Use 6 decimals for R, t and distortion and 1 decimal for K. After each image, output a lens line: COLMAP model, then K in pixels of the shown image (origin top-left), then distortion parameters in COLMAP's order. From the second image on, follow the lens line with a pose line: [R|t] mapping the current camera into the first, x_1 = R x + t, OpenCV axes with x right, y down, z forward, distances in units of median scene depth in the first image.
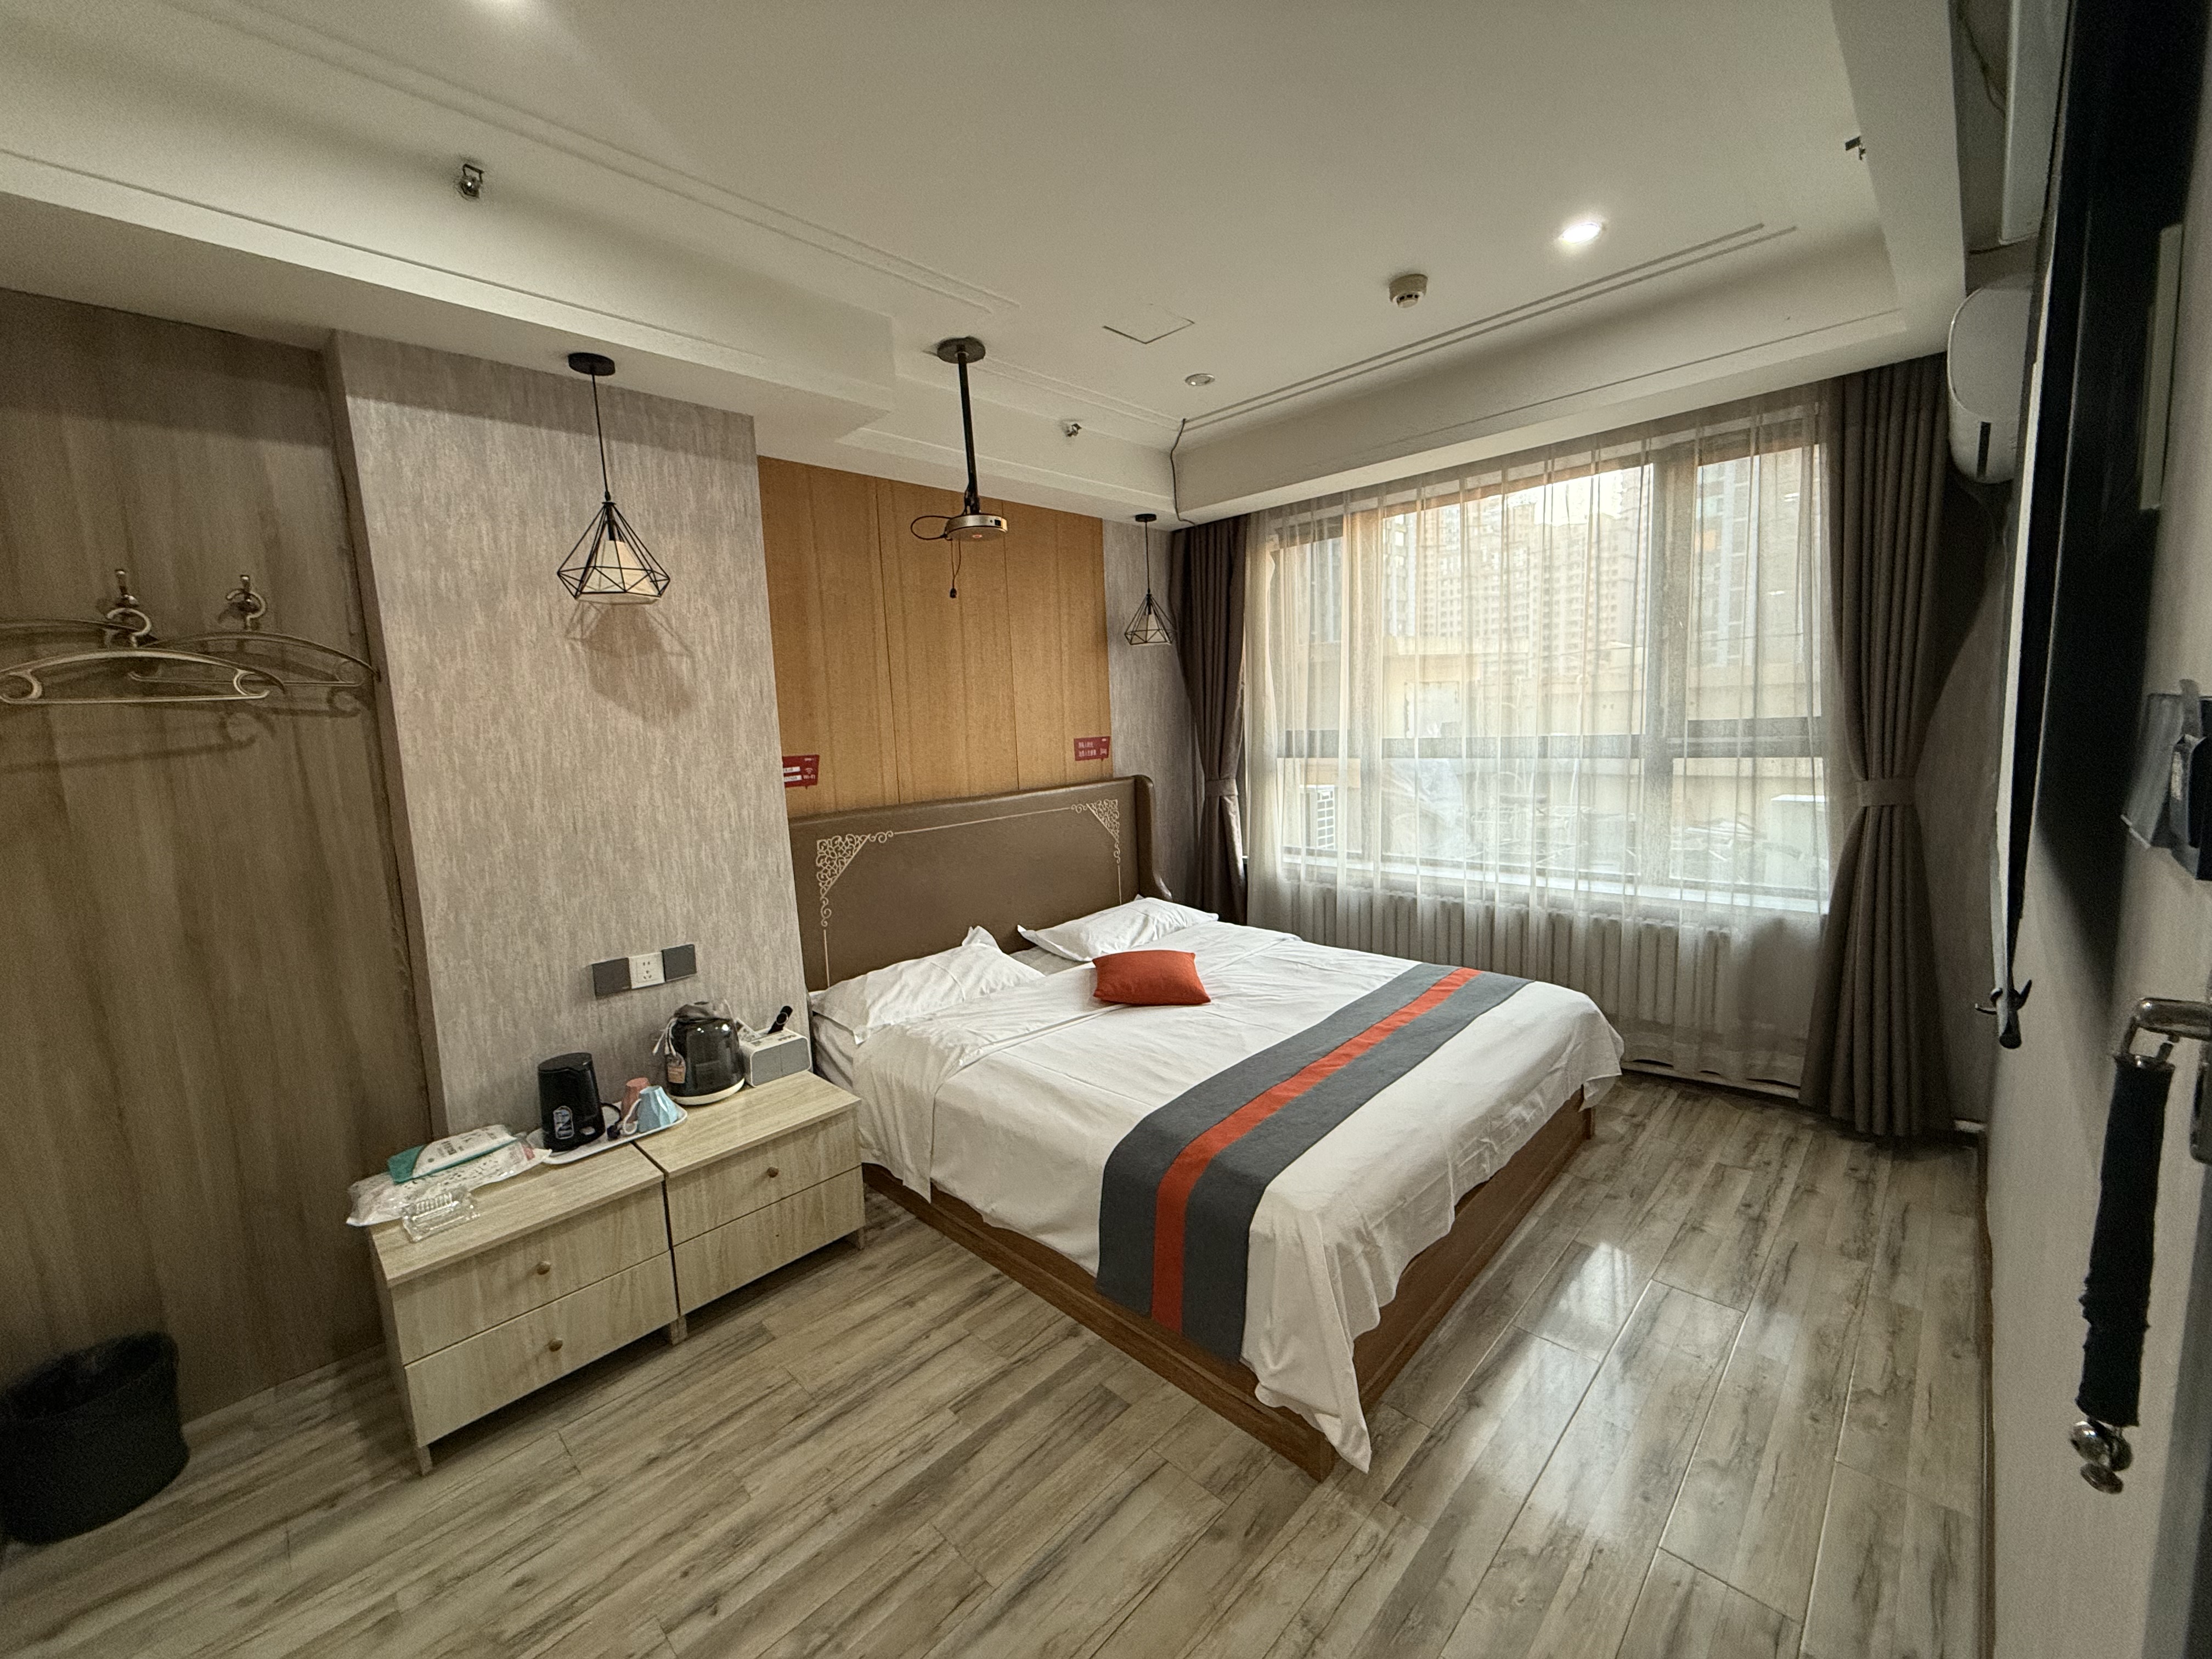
lens RADIAL K [[880.3, 0, 1106.0], [0, 880.3, 829.5], [0, 0, 1]] dist [-0.000011, 0.000017]
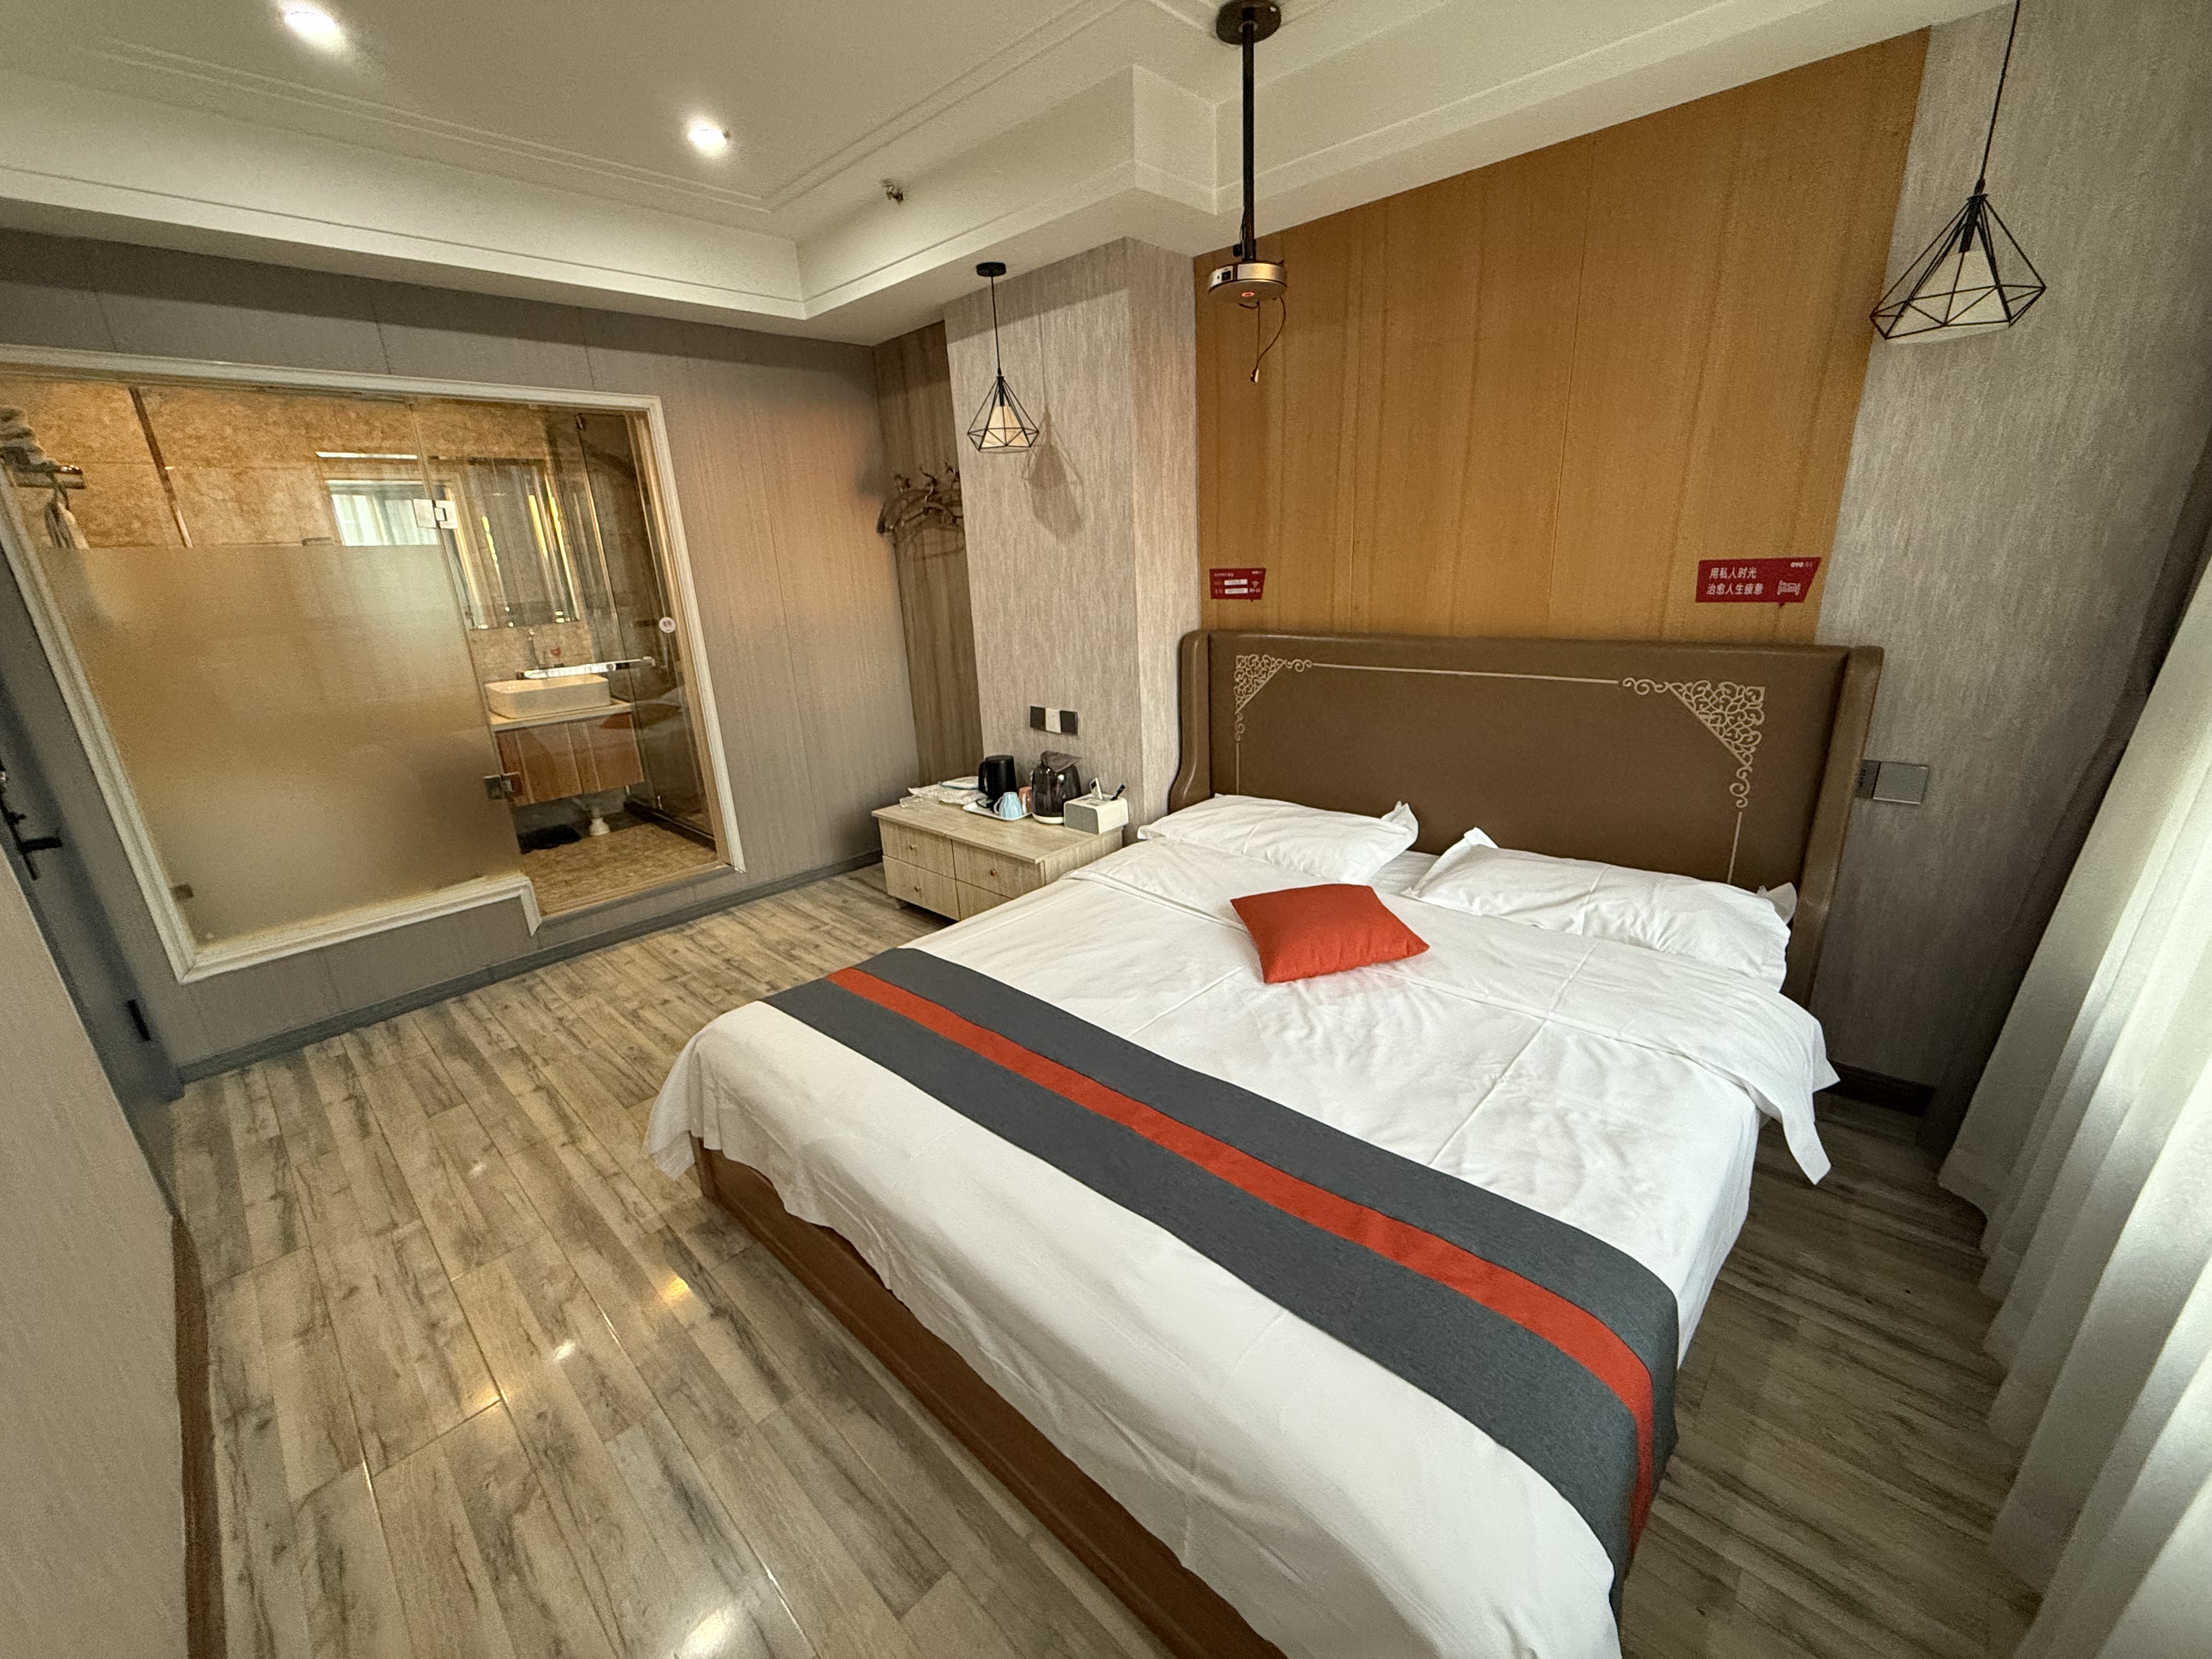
lens RADIAL K [[895.7, 0, 1106.0], [0, 895.7, 829.5], [0, 0, 1]] dist [0.000939, 0.000217]
pose [[0.014023, 0.344016, -0.938859, 0.871770], [-0.081726, 0.936204, 0.341823, -0.171990], [0.996556, 0.071936, 0.041243, 1.000585]]
